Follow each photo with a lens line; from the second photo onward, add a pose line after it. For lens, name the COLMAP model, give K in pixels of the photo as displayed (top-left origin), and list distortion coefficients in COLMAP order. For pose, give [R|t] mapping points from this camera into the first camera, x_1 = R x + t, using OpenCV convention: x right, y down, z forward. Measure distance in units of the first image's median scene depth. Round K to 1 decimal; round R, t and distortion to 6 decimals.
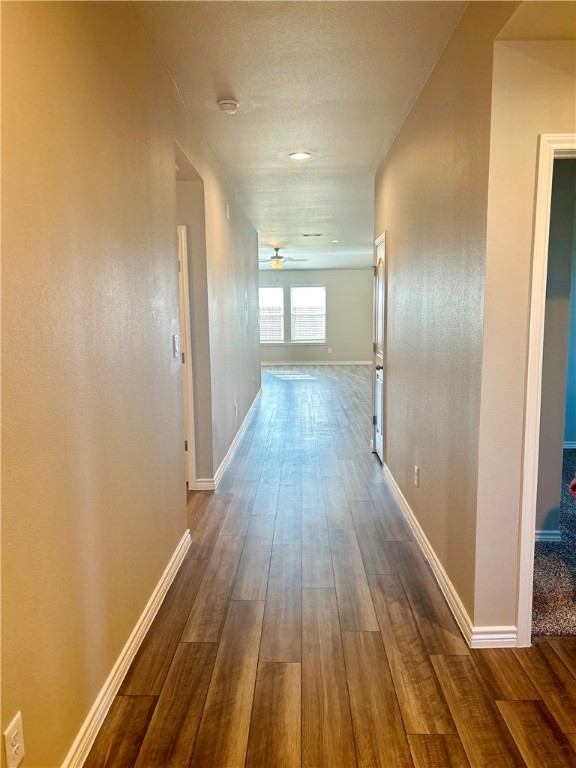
lens RADIAL K [[576.7, 0, 287.8], [0, 576.7, 381.0], [0, 0, 1]] dist [0.041186, -0.043078]
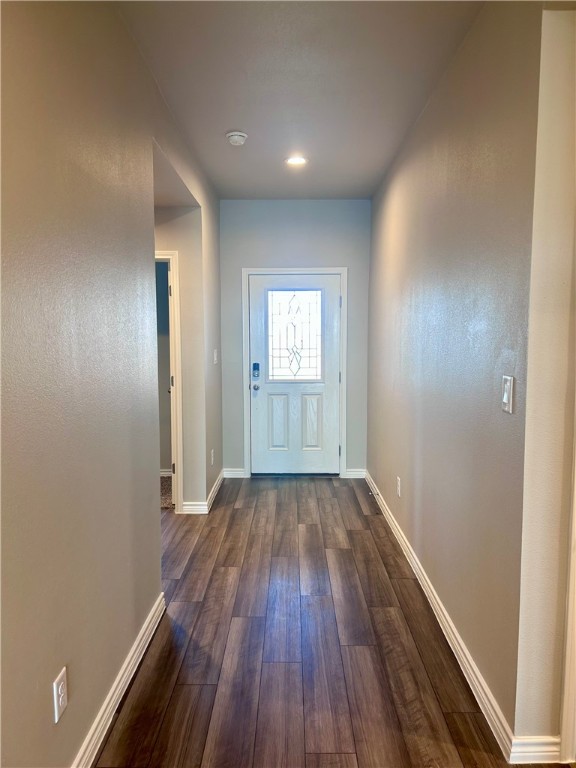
lens RADIAL K [[576.7, 0, 289.1], [0, 576.7, 388.1], [0, 0, 1]] dist [0.041186, -0.043078]
pose [[-0.999733, 0.015053, -0.017508, 0.064684], [0.010868, 0.975800, 0.218395, -0.280045], [0.020372, 0.218146, -0.975703, 2.192357]]
